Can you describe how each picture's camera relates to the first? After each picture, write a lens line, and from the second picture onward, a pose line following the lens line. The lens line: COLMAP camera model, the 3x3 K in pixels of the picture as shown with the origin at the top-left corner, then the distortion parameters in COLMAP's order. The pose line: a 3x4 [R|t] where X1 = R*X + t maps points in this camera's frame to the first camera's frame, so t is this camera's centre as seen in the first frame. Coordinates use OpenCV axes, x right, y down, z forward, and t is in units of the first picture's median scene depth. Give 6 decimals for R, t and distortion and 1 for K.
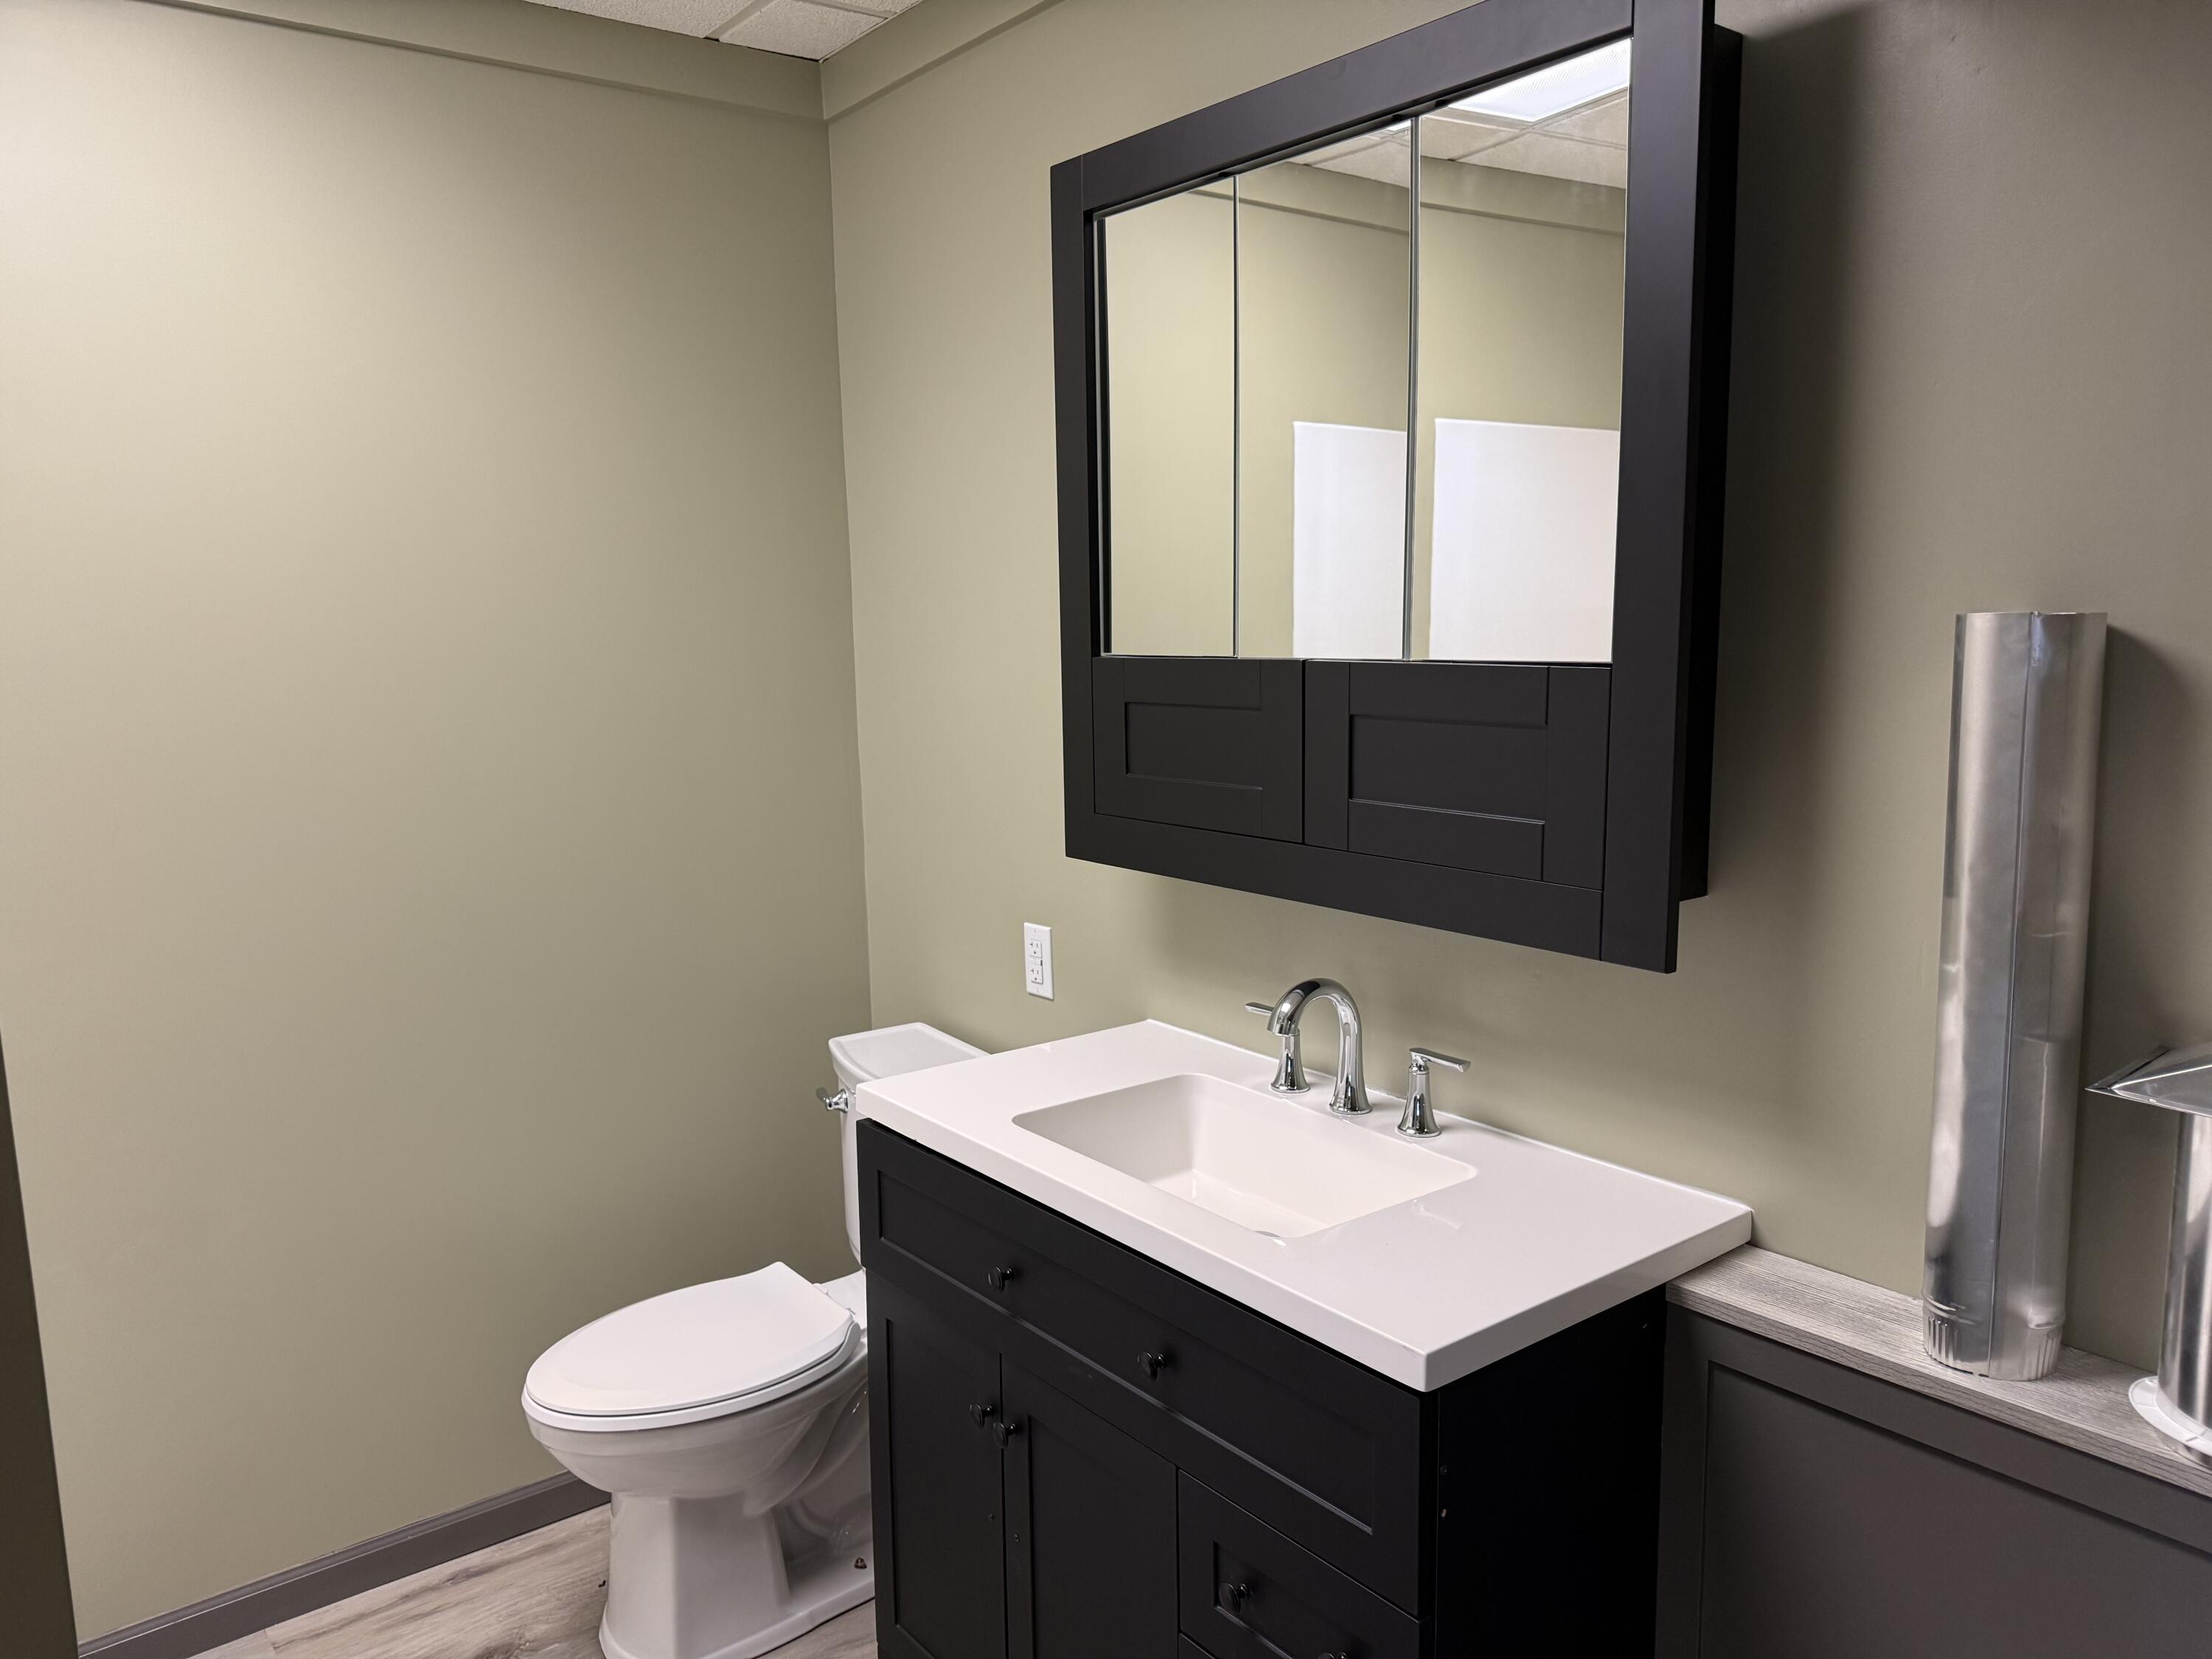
lens RADIAL K [[1552.9, 0, 1112.1], [0, 1552.9, 861.4], [0, 0, 1]] dist [0.097729, -0.084528]
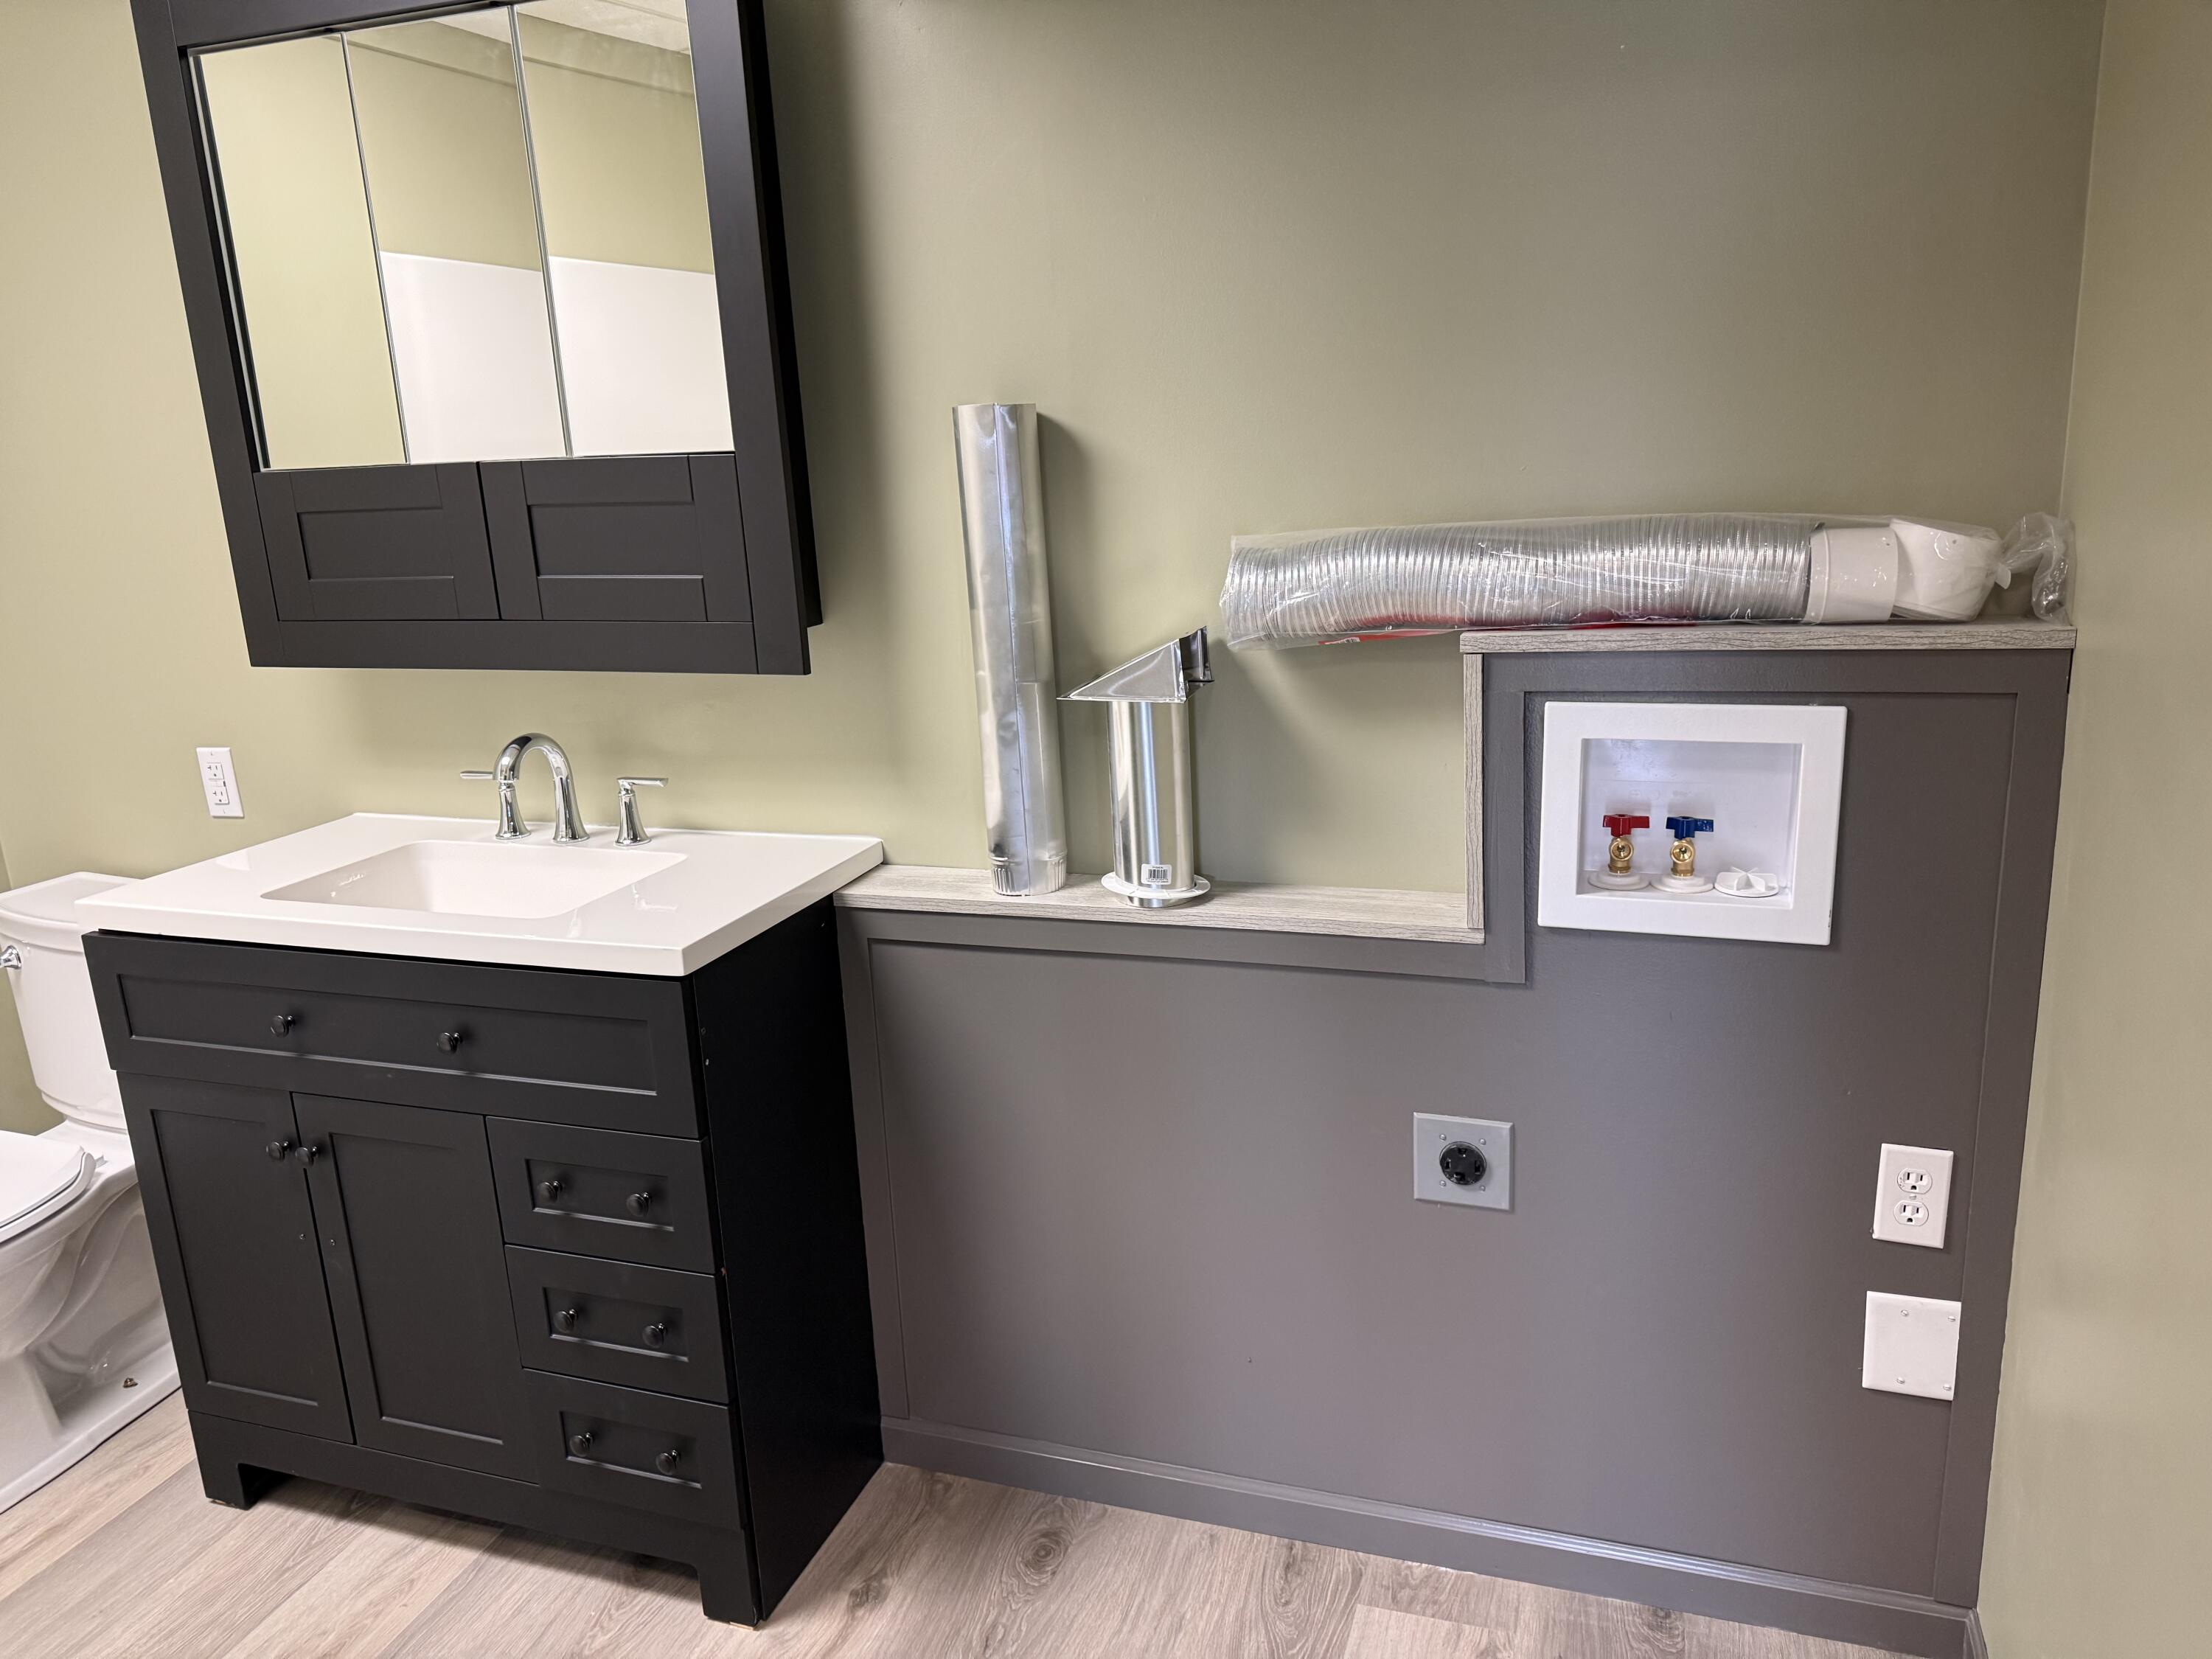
lens RADIAL K [[1567.4, 0, 1106.0], [0, 1567.4, 829.5], [0, 0, 1]] dist [0.011009, -0.017451]
pose [[0.844740, -0.152199, 0.513079, -0.129250], [0.115230, 0.987948, 0.103348, 0.078983], [-0.522624, -0.028180, 0.852097, -0.270640]]
